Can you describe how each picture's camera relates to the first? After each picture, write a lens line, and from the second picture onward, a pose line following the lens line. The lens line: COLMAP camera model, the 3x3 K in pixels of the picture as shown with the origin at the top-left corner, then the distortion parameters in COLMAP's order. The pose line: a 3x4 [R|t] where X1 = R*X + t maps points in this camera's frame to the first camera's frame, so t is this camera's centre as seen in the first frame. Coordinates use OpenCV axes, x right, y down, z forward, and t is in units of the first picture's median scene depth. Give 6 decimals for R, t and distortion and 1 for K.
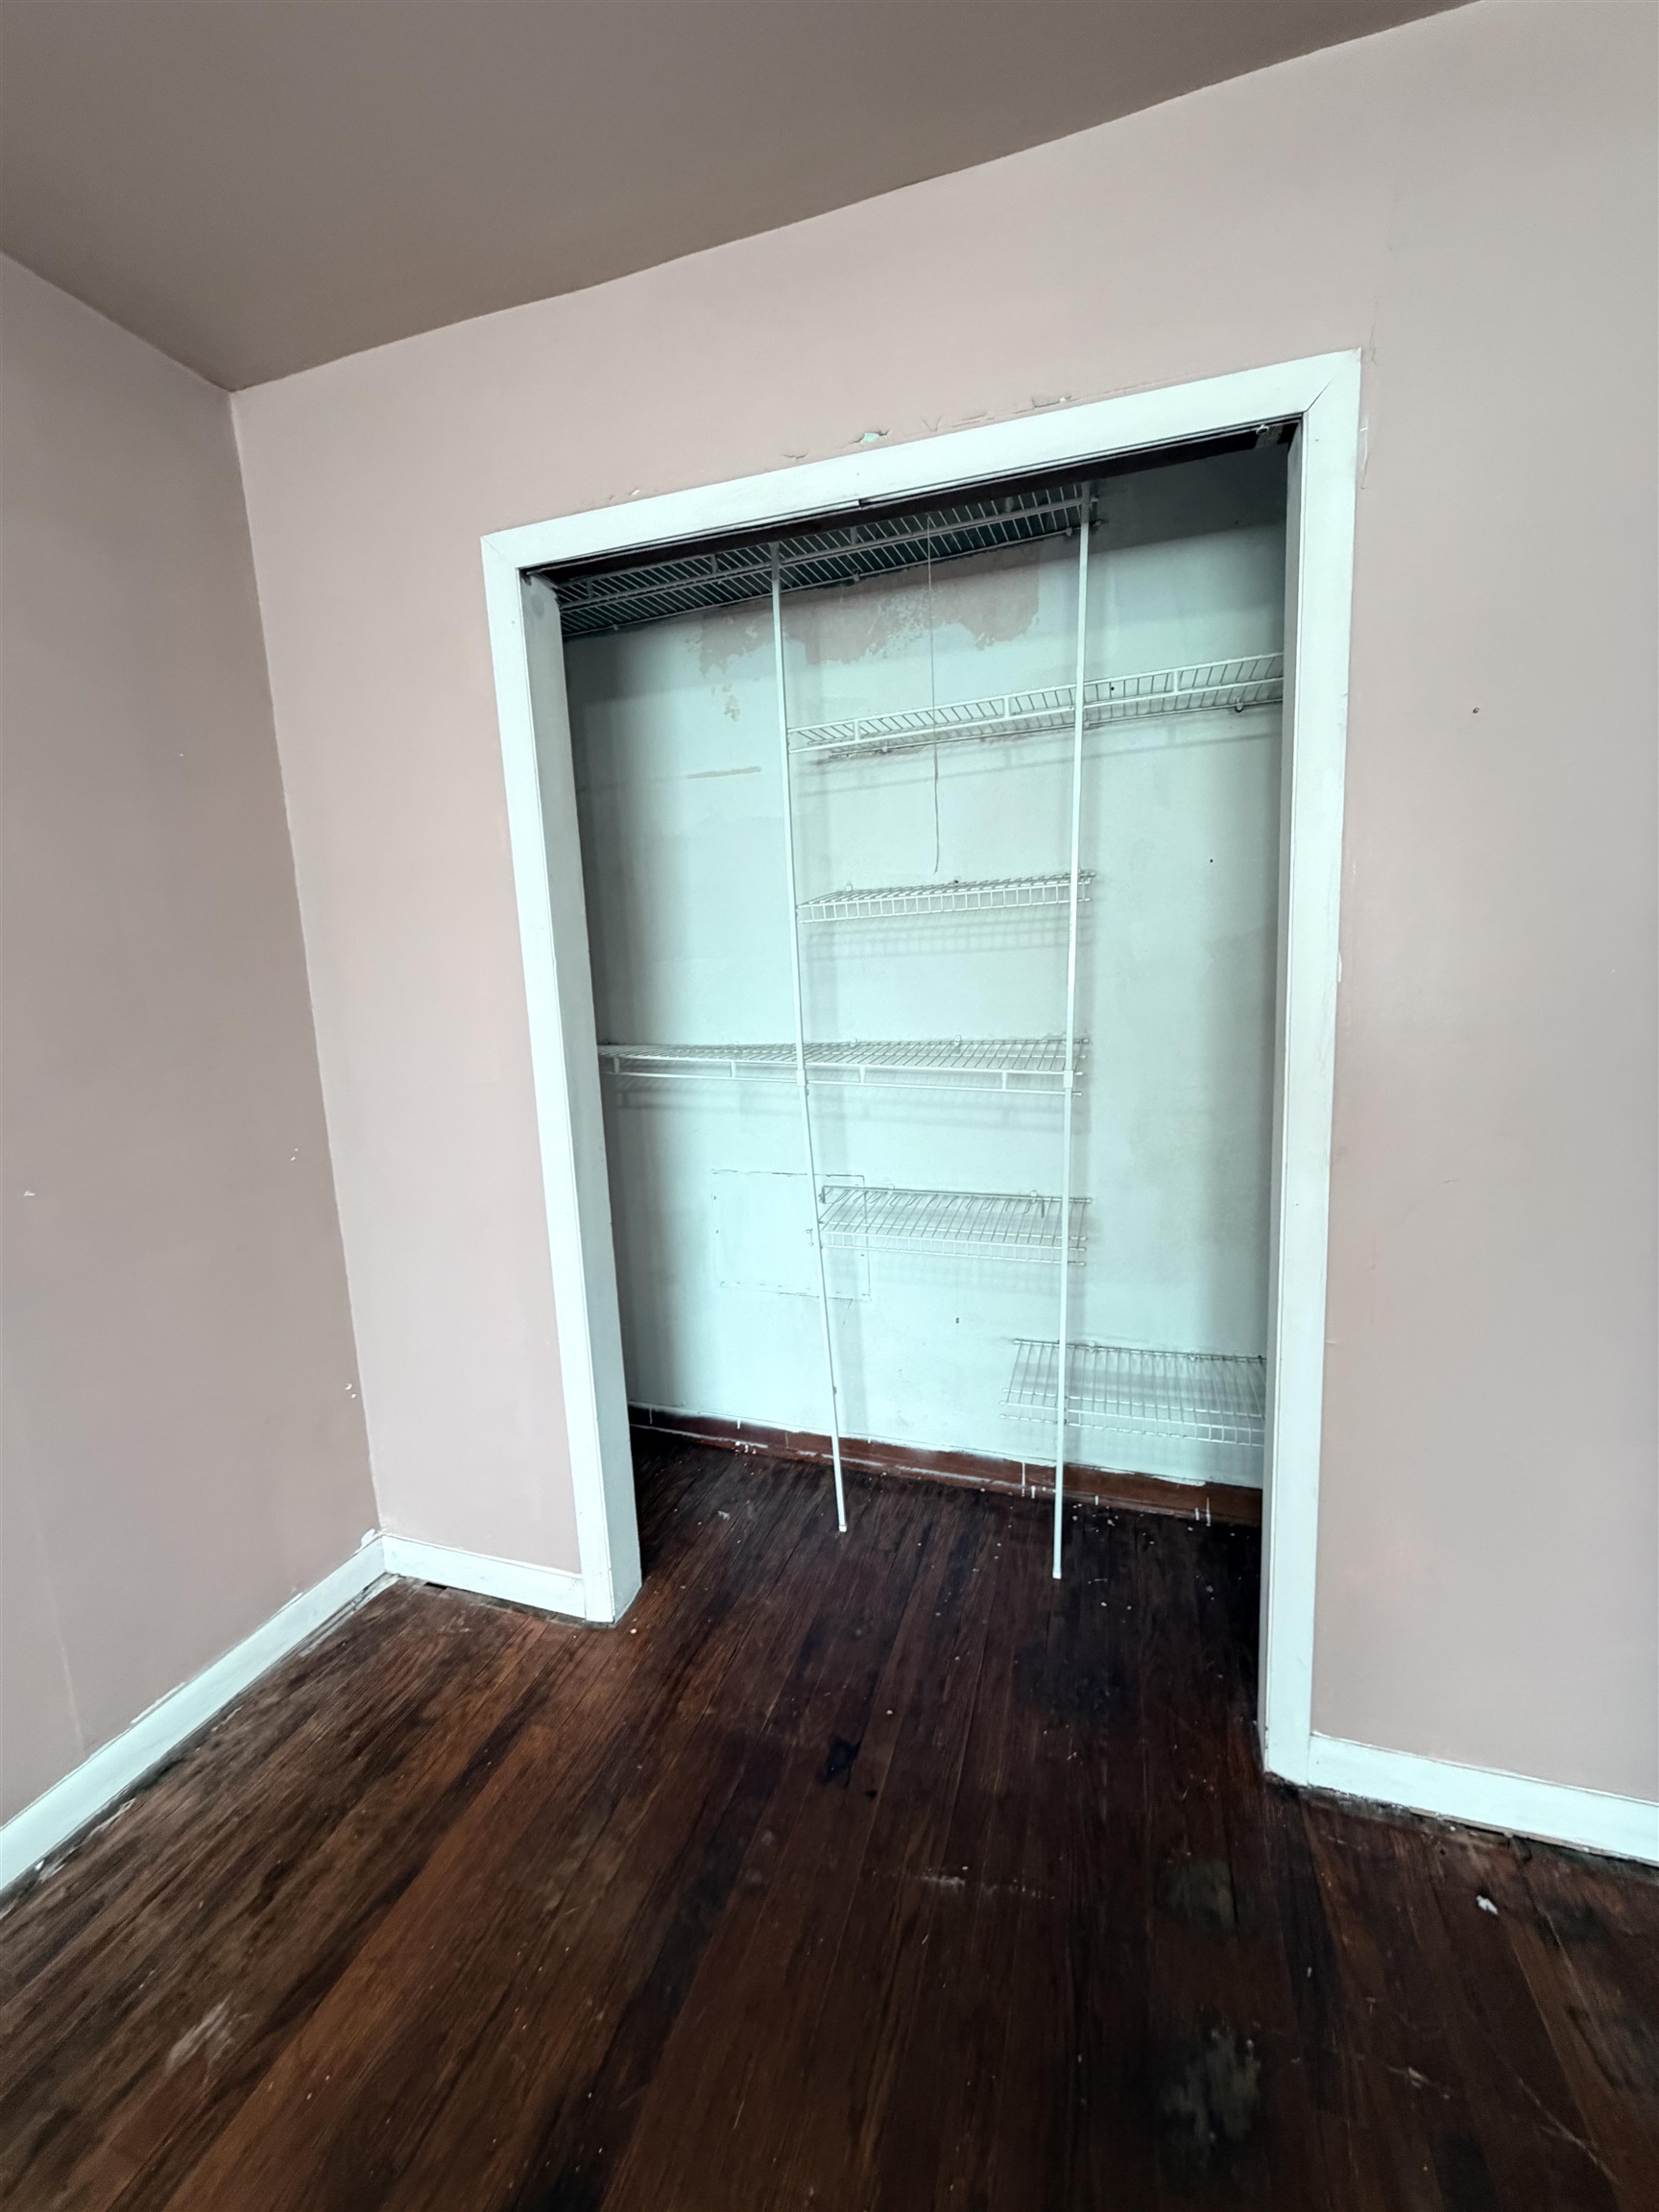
lens RADIAL K [[885.6, 0, 831.5], [0, 885.6, 1097.9], [0, 0, 1]] dist [0.000622, -0.000252]
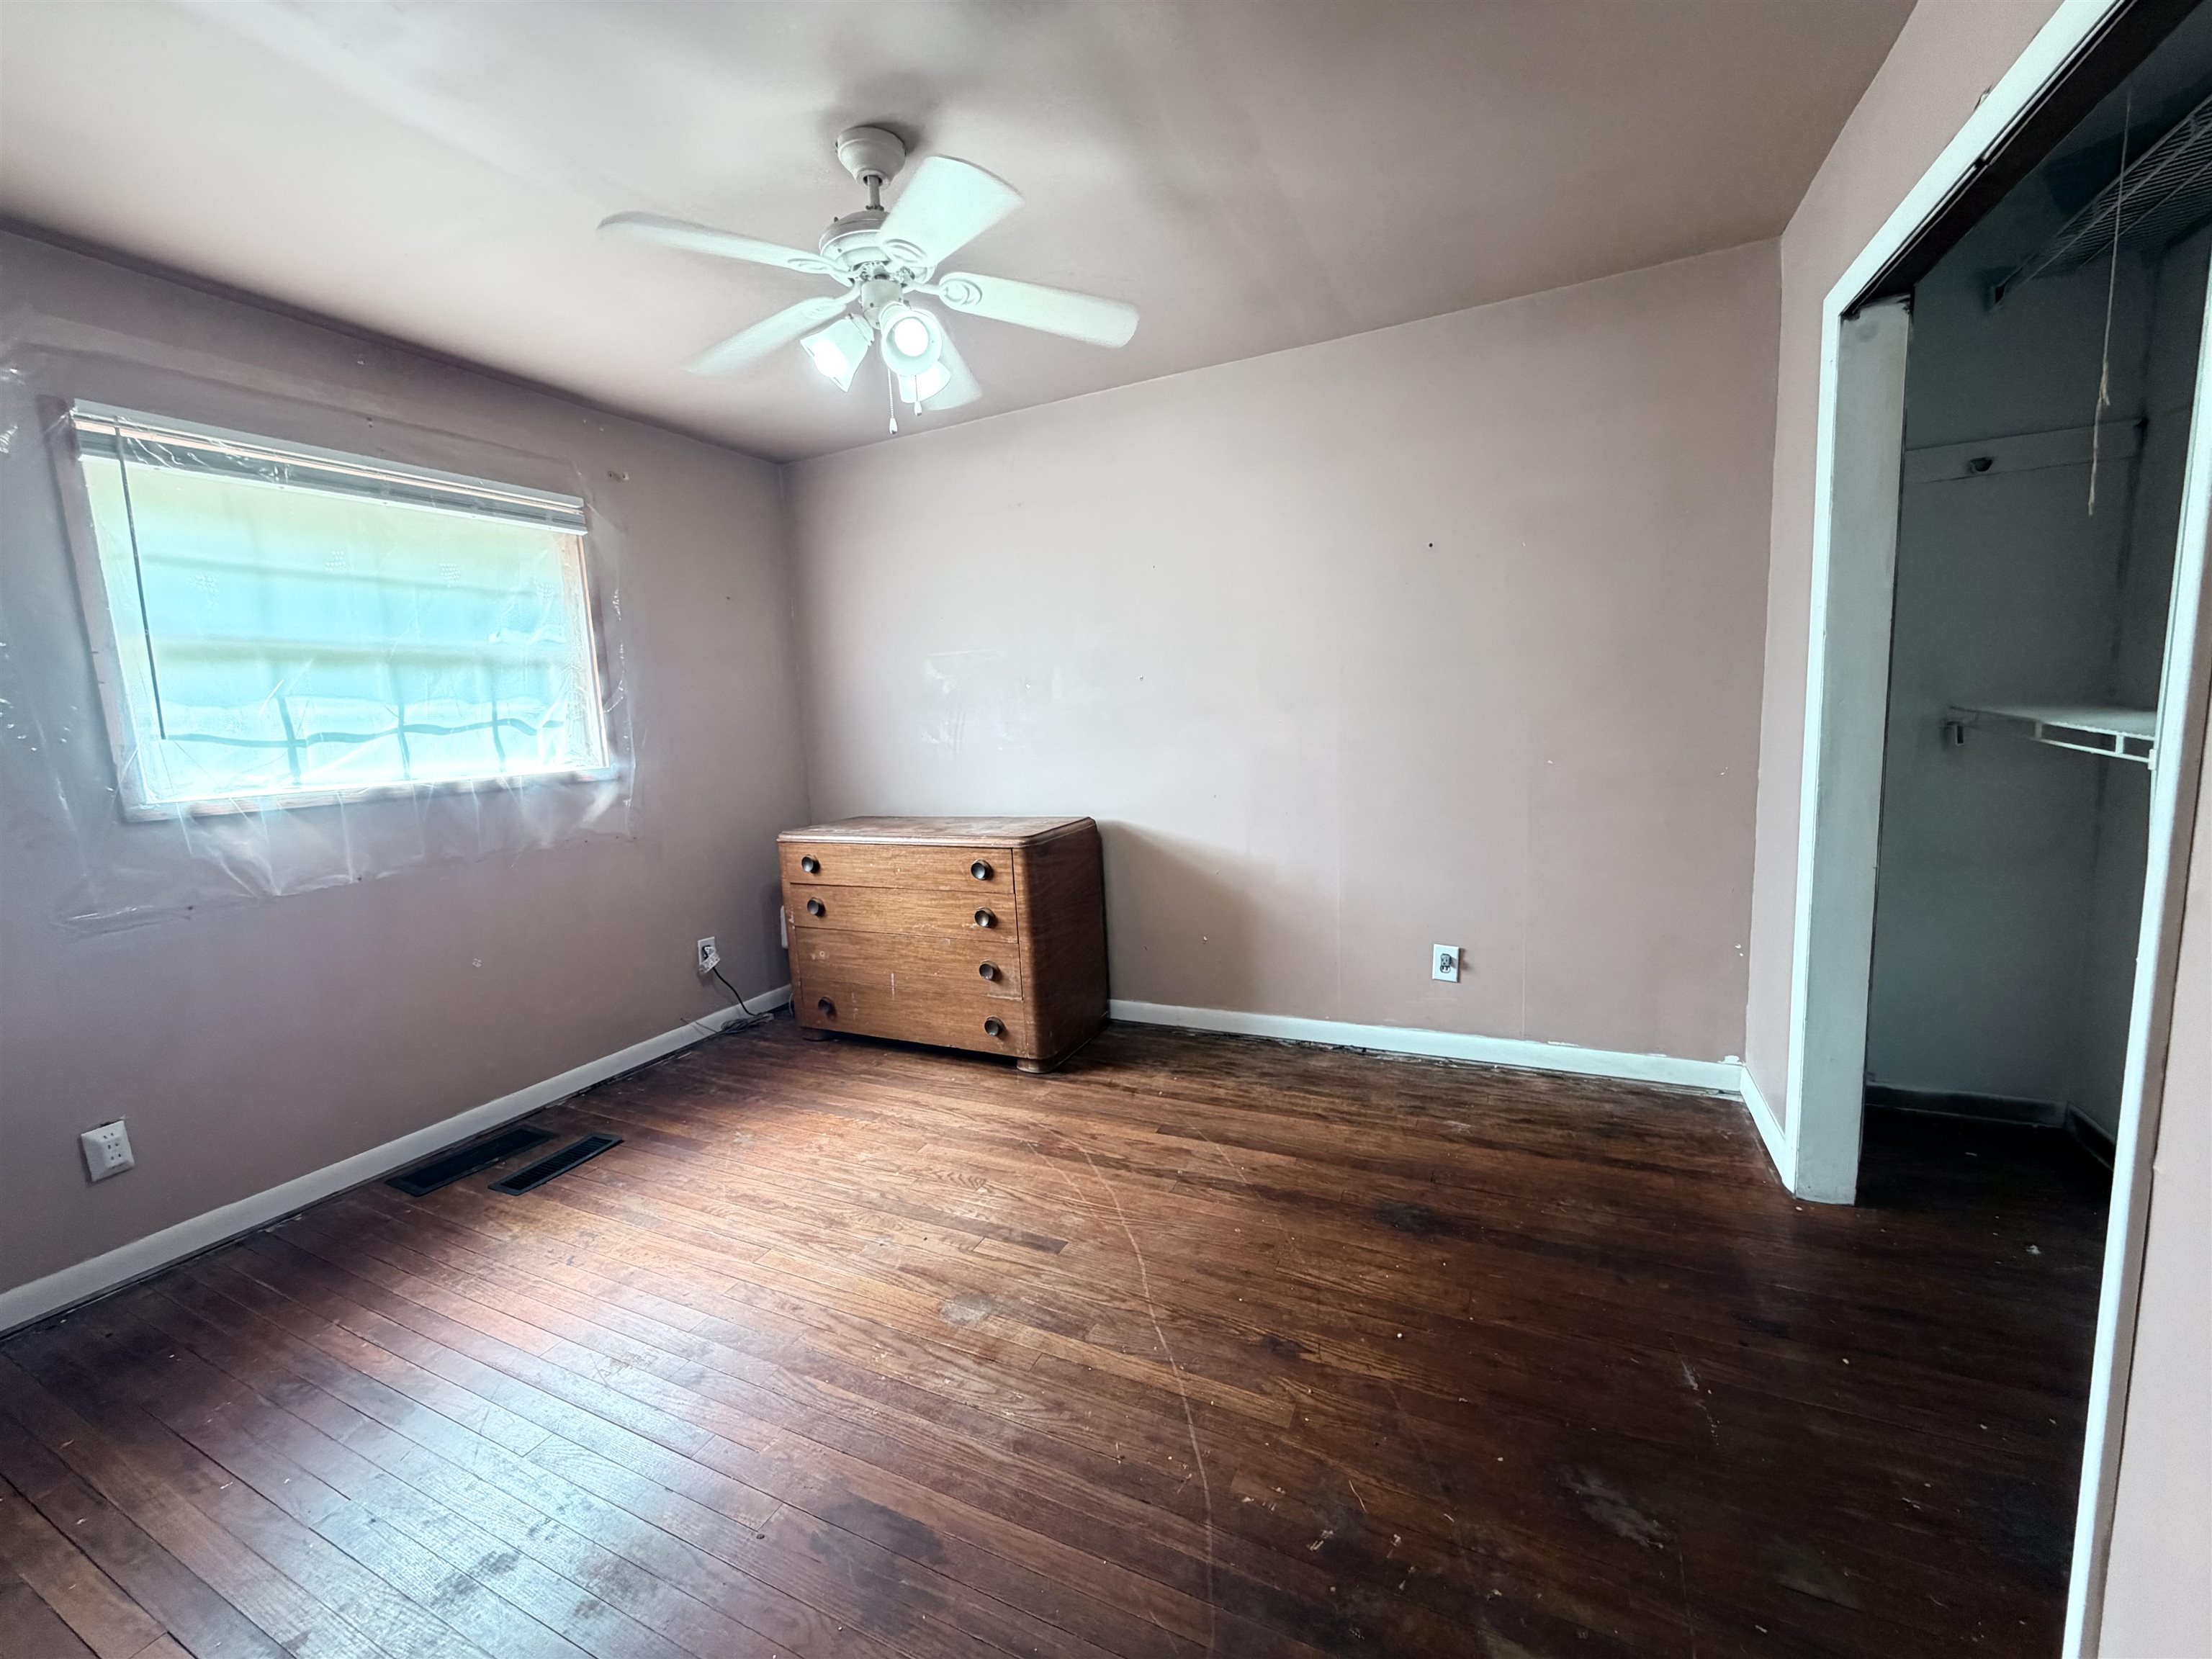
lens RADIAL K [[885.6, 0, 1097.1], [0, 885.6, 829.5], [0, 0, 1]] dist [0.000622, -0.000252]
pose [[-0.135266, 0.184154, -0.973545, 1.223369], [-0.084357, 0.976868, 0.196503, -0.051672], [0.987212, 0.108706, -0.116602, 0.210424]]
